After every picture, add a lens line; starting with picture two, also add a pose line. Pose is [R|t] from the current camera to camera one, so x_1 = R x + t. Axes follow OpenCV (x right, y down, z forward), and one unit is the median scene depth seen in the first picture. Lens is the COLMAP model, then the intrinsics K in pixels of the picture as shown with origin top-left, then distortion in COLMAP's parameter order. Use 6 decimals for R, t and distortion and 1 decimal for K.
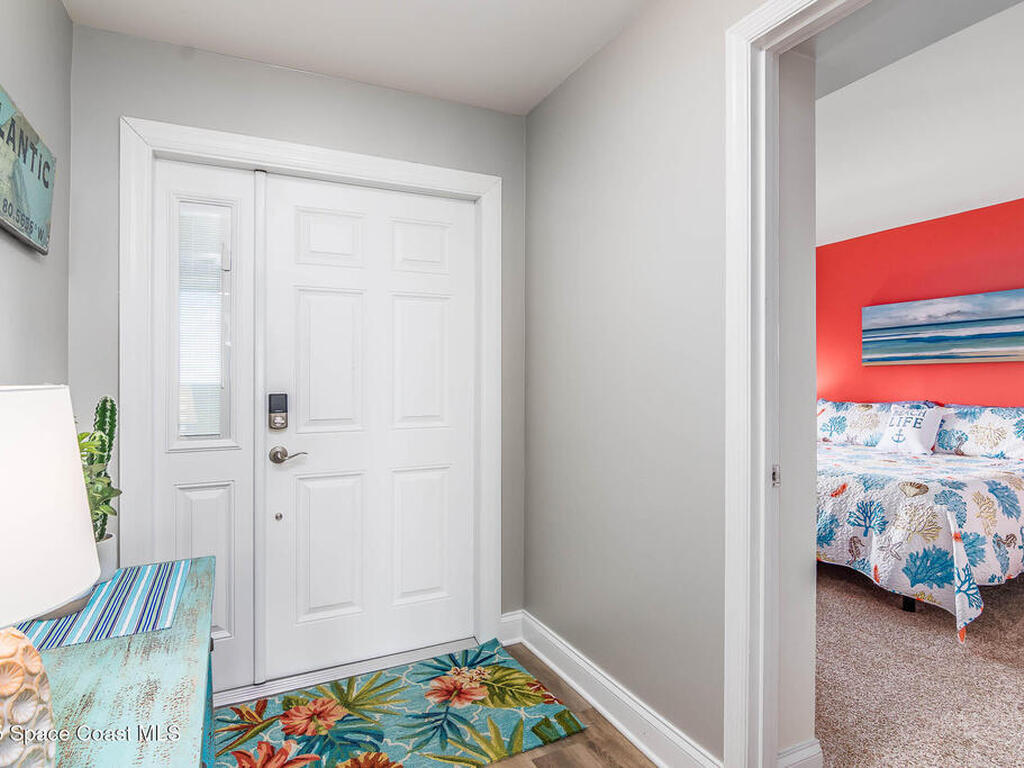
lens RADIAL K [[563.0, 0, 510.5], [0, 563.0, 384.8], [0, 0, 1]] dist [-0.005348, -0.003914]
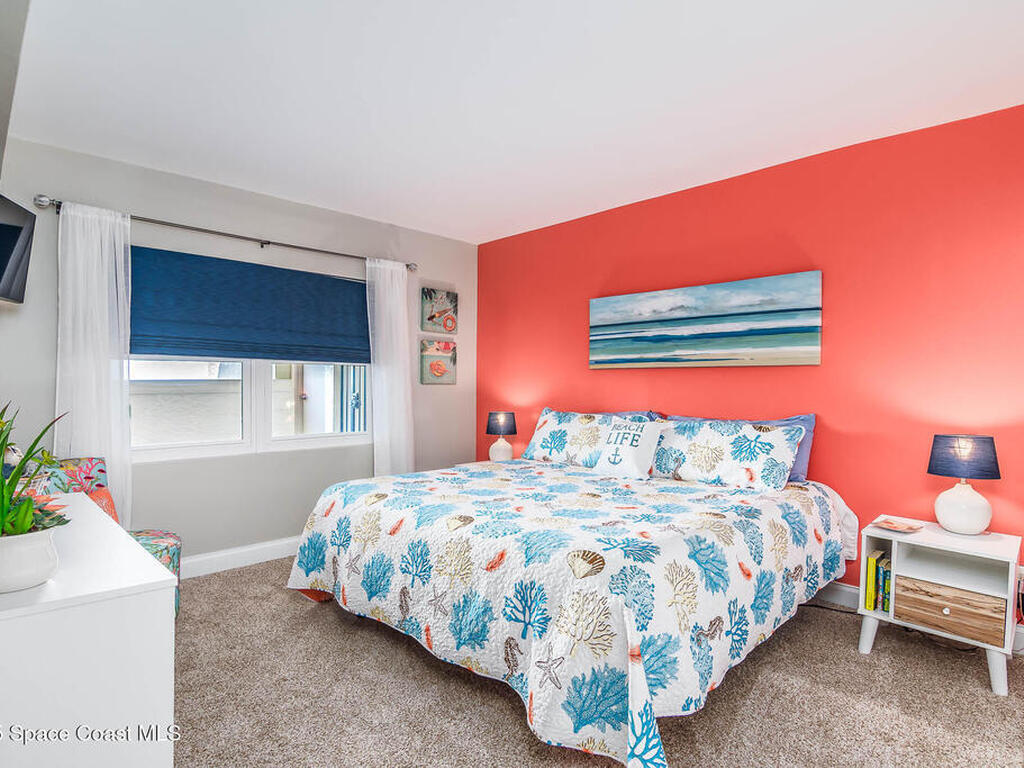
lens RADIAL K [[563.0, 0, 510.0], [0, 563.0, 384.0], [0, 0, 1]] dist [-0.005348, -0.003914]
pose [[0.945552, 0.010688, 0.325296, 0.390089], [-0.009694, 0.999942, -0.004674, -0.009384], [-0.325327, 0.001266, 0.945601, 0.391567]]
